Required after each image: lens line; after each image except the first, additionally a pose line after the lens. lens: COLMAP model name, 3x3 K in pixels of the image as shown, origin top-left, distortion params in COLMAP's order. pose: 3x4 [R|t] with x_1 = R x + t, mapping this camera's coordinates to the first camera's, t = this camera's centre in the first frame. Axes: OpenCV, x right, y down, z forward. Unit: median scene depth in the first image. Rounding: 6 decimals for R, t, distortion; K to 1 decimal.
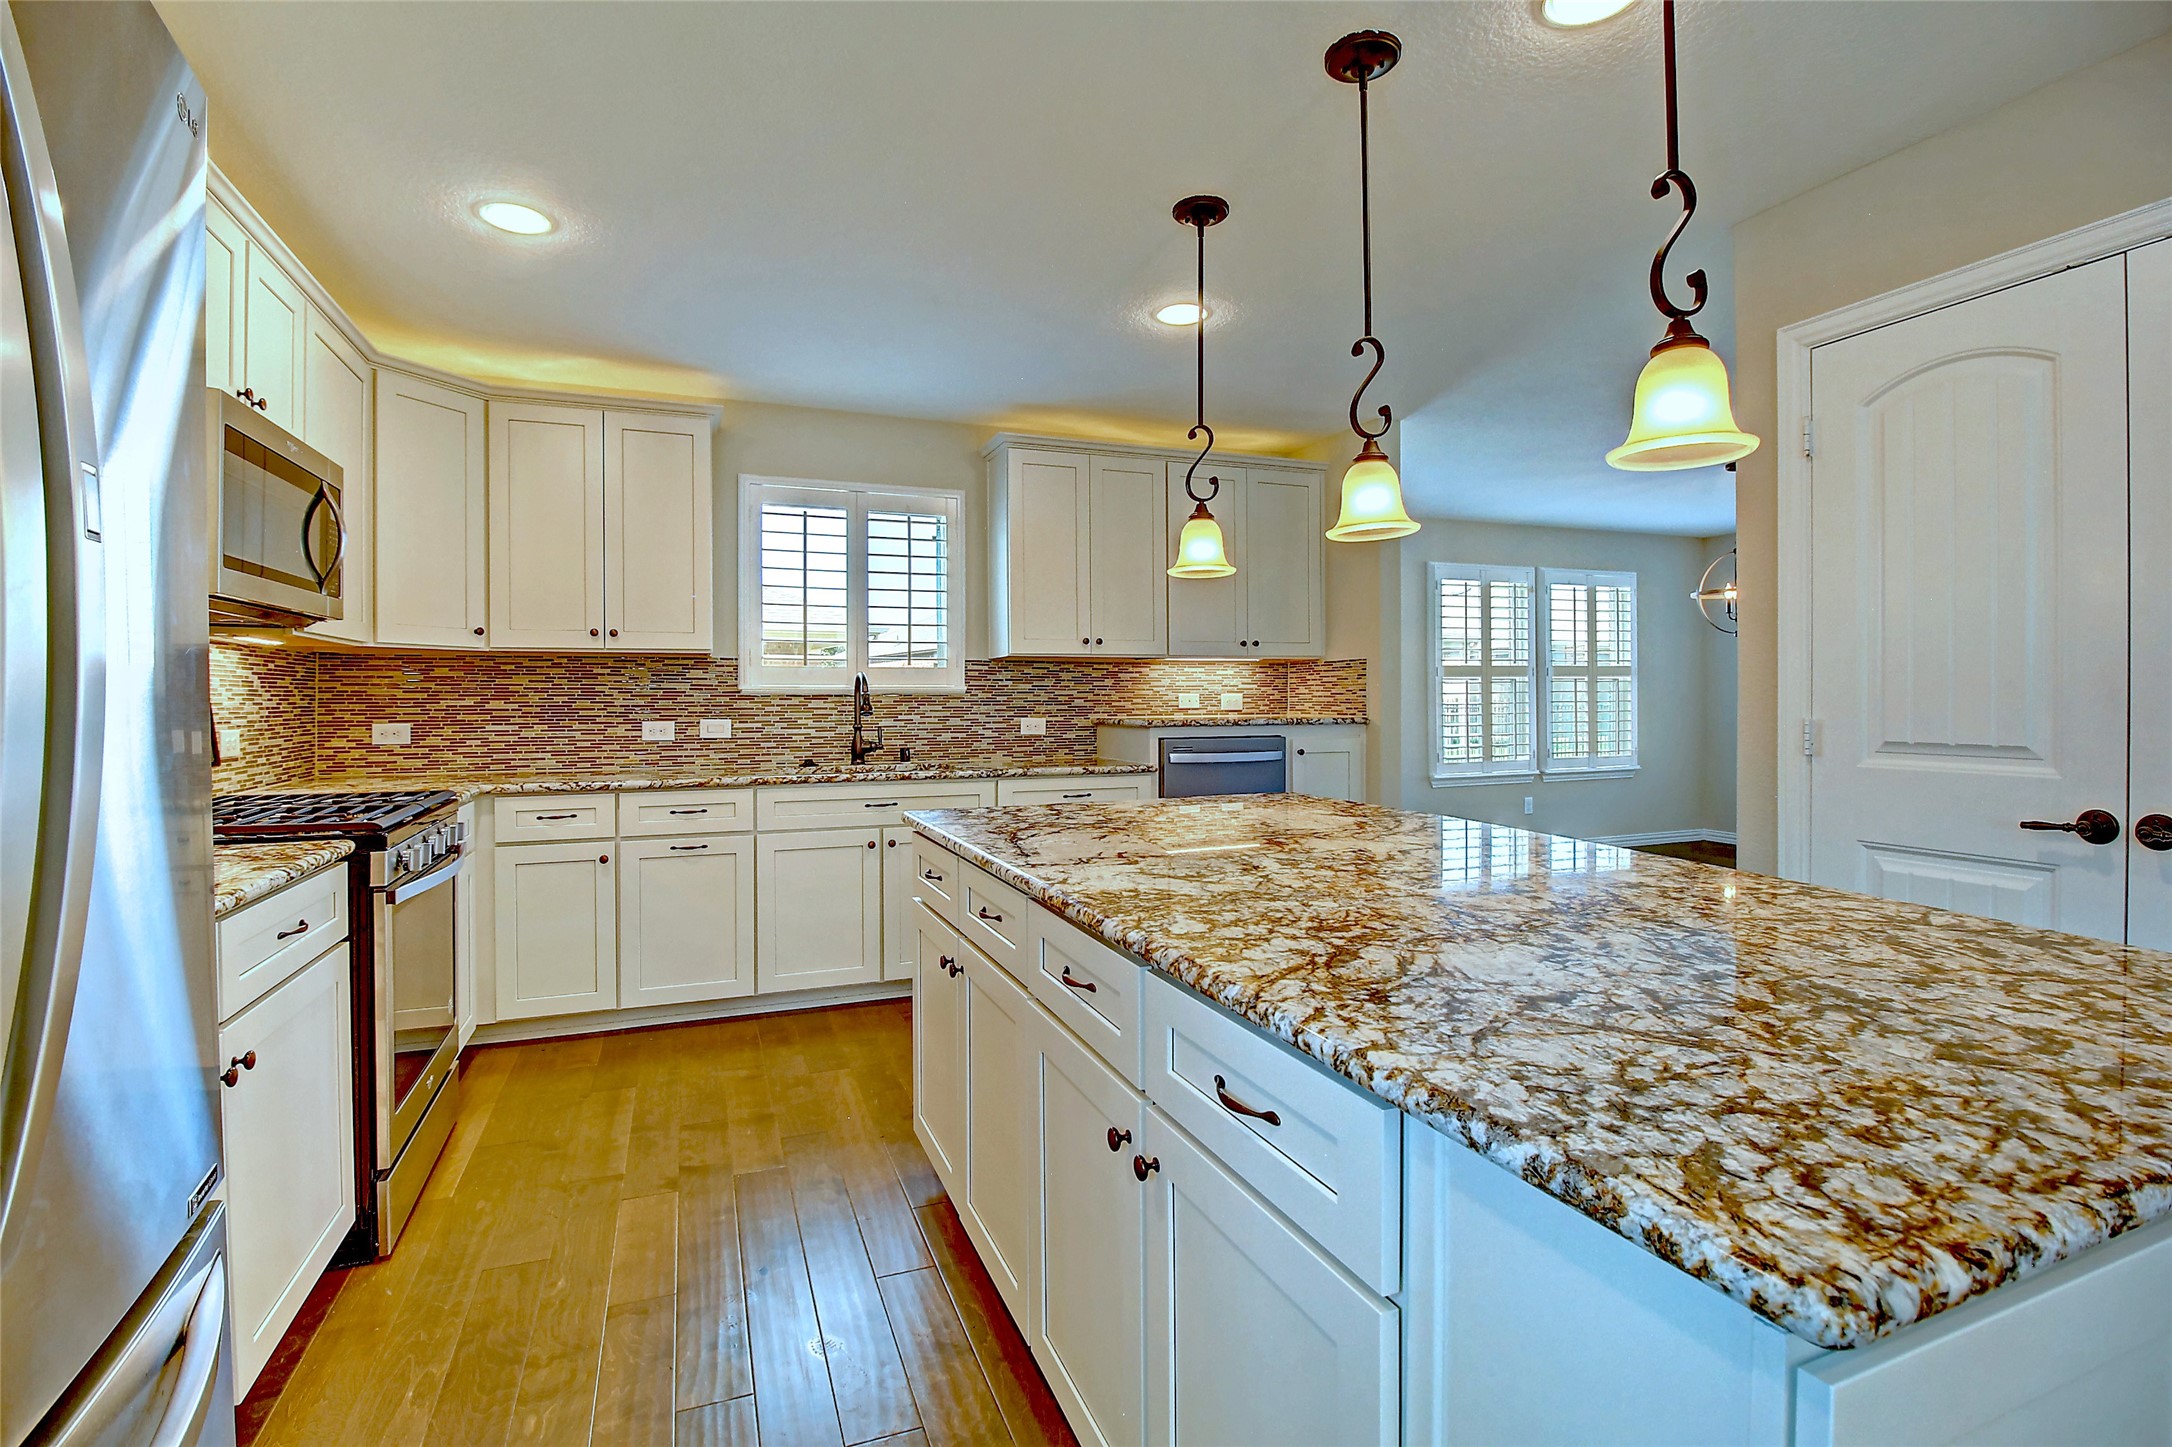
lens RADIAL K [[992.9, 0, 1080.0], [0, 992.9, 707.5], [0, 0, 1]] dist [-0.017273, -0.000811]
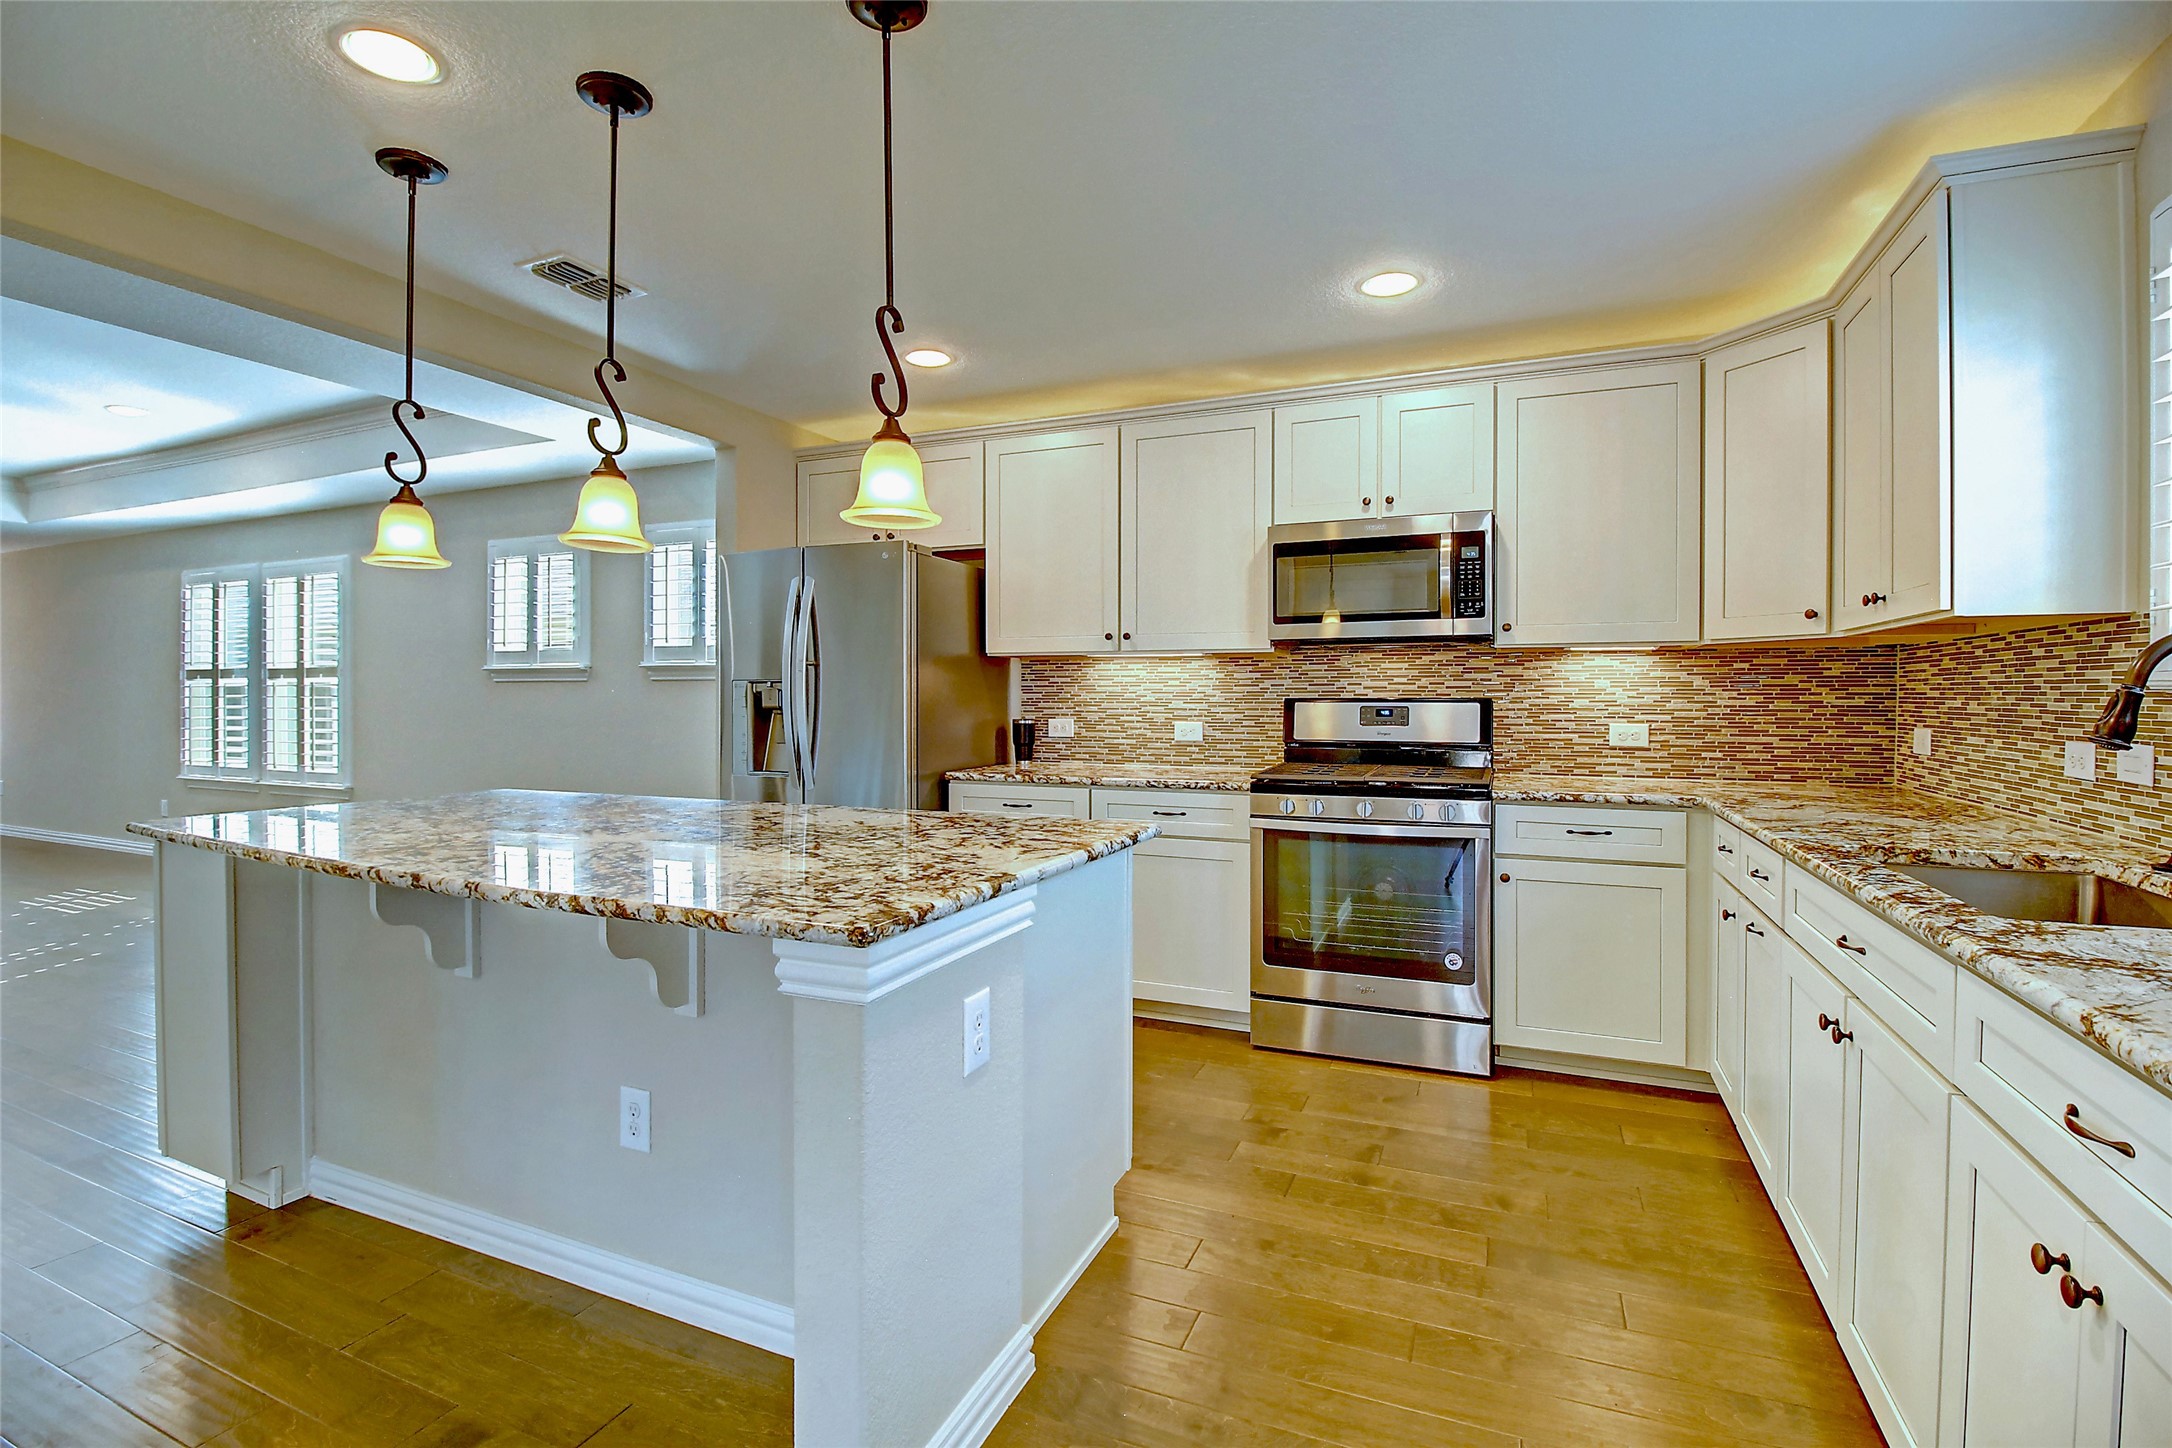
lens RADIAL K [[992.9, 0, 1081.7], [0, 992.9, 711.1], [0, 0, 1]] dist [-0.017273, -0.000811]
pose [[-0.708144, 0.010948, -0.705983, 0.306573], [-0.007752, 0.999699, 0.023278, -0.010275], [0.706026, 0.021957, -0.707846, 0.947715]]
